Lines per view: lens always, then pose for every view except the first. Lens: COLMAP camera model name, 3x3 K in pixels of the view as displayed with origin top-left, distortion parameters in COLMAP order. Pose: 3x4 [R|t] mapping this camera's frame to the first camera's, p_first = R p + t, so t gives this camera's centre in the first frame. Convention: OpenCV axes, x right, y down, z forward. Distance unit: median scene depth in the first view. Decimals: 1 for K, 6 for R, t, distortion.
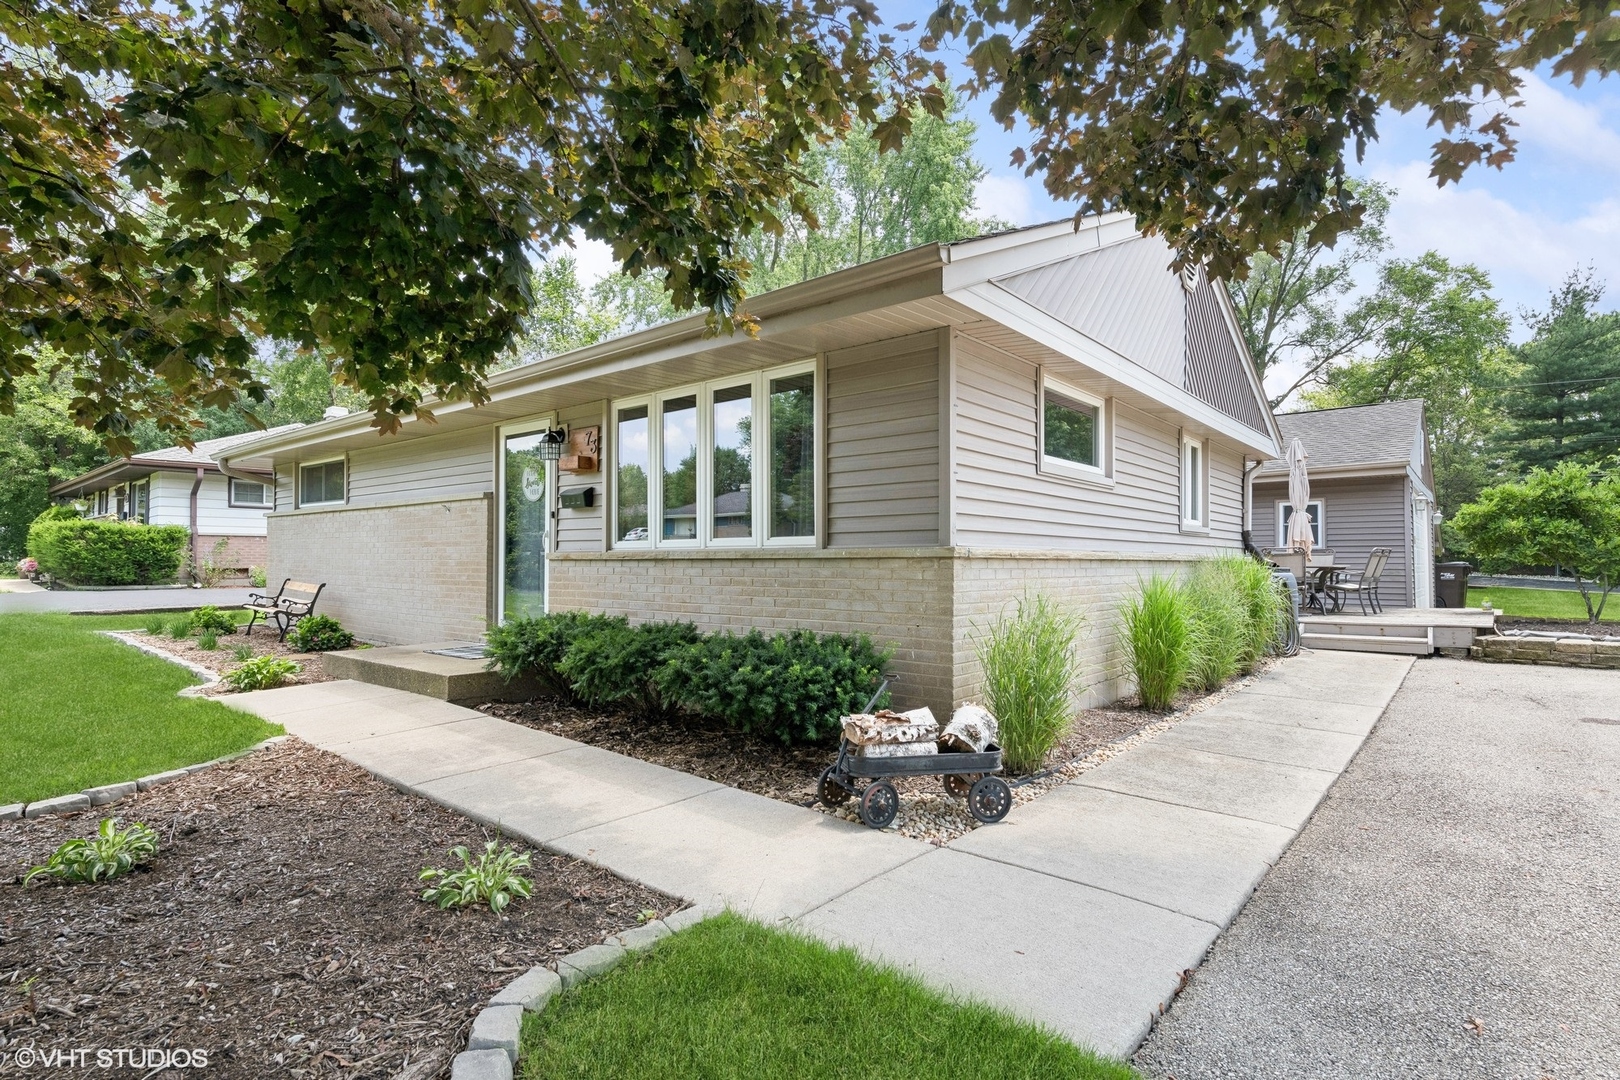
lens RADIAL K [[827.6, 0, 808.1], [0, 827.6, 542.9], [0, 0, 1]] dist [0.015271, -0.000465]
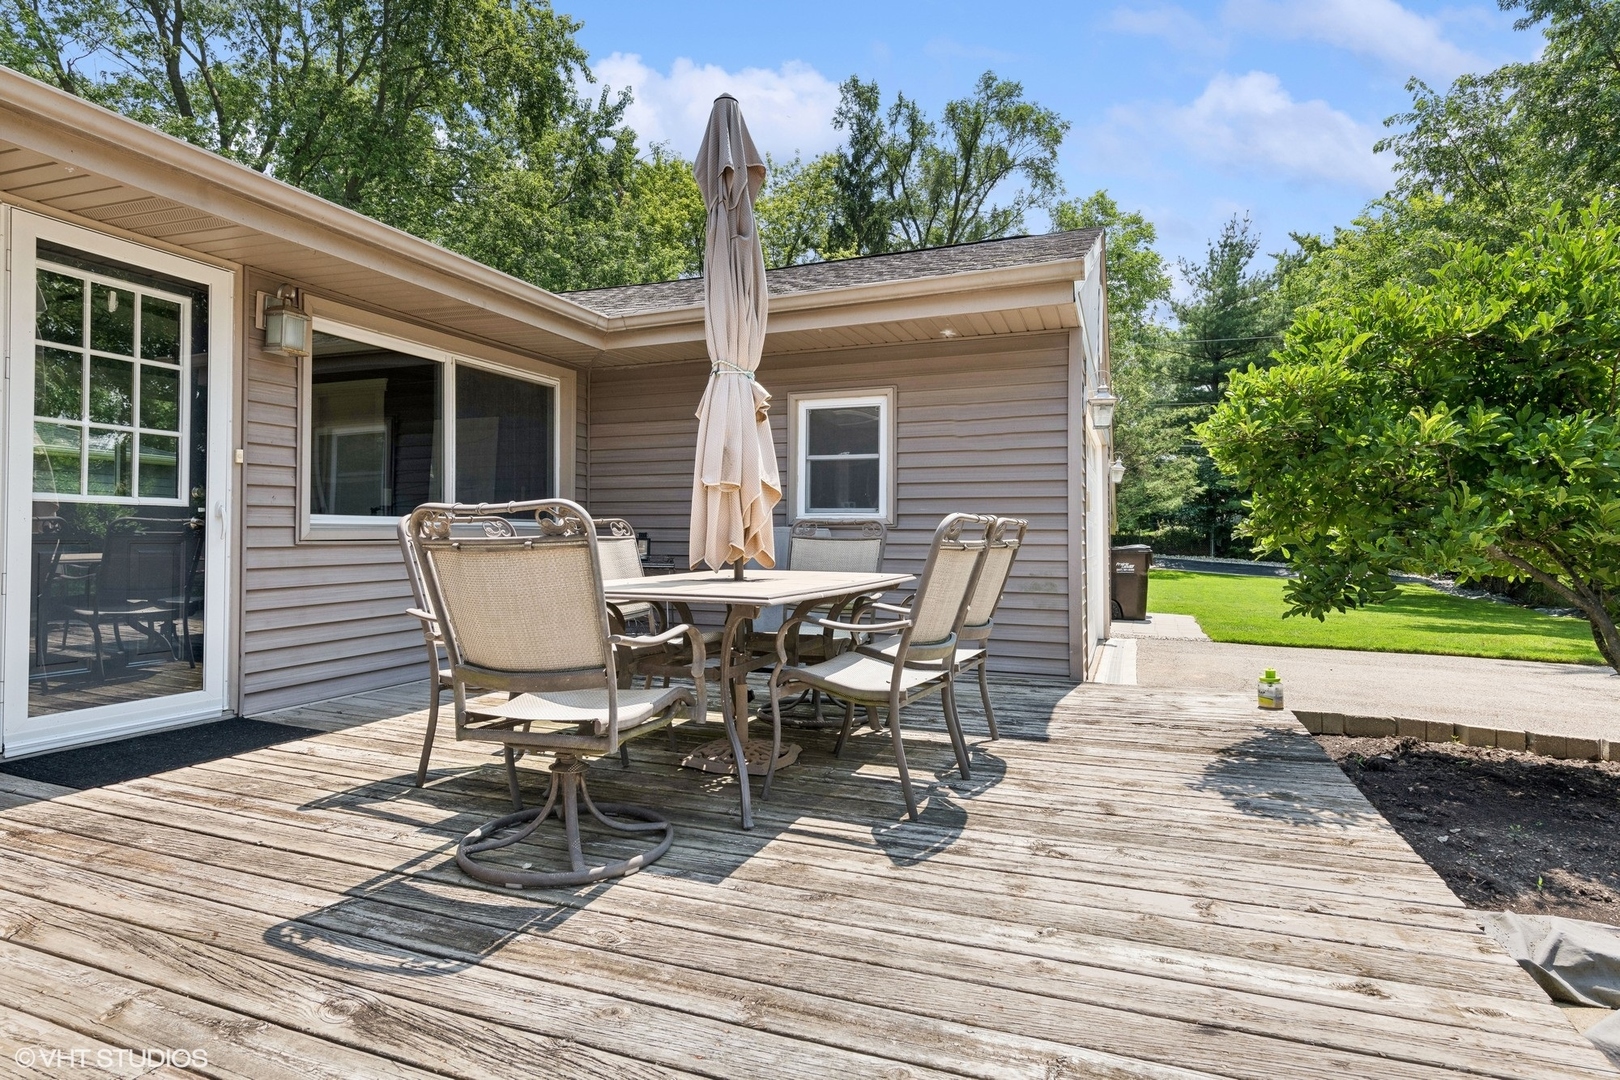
lens RADIAL K [[827.6, 0, 811.0], [0, 827.6, 534.8], [0, 0, 1]] dist [0.015271, -0.000465]
pose [[0.950069, 0.003018, 0.312025, 0.189166], [-0.009744, 0.999753, 0.019997, 0.002289], [-0.311888, -0.022039, 0.949863, 0.264130]]
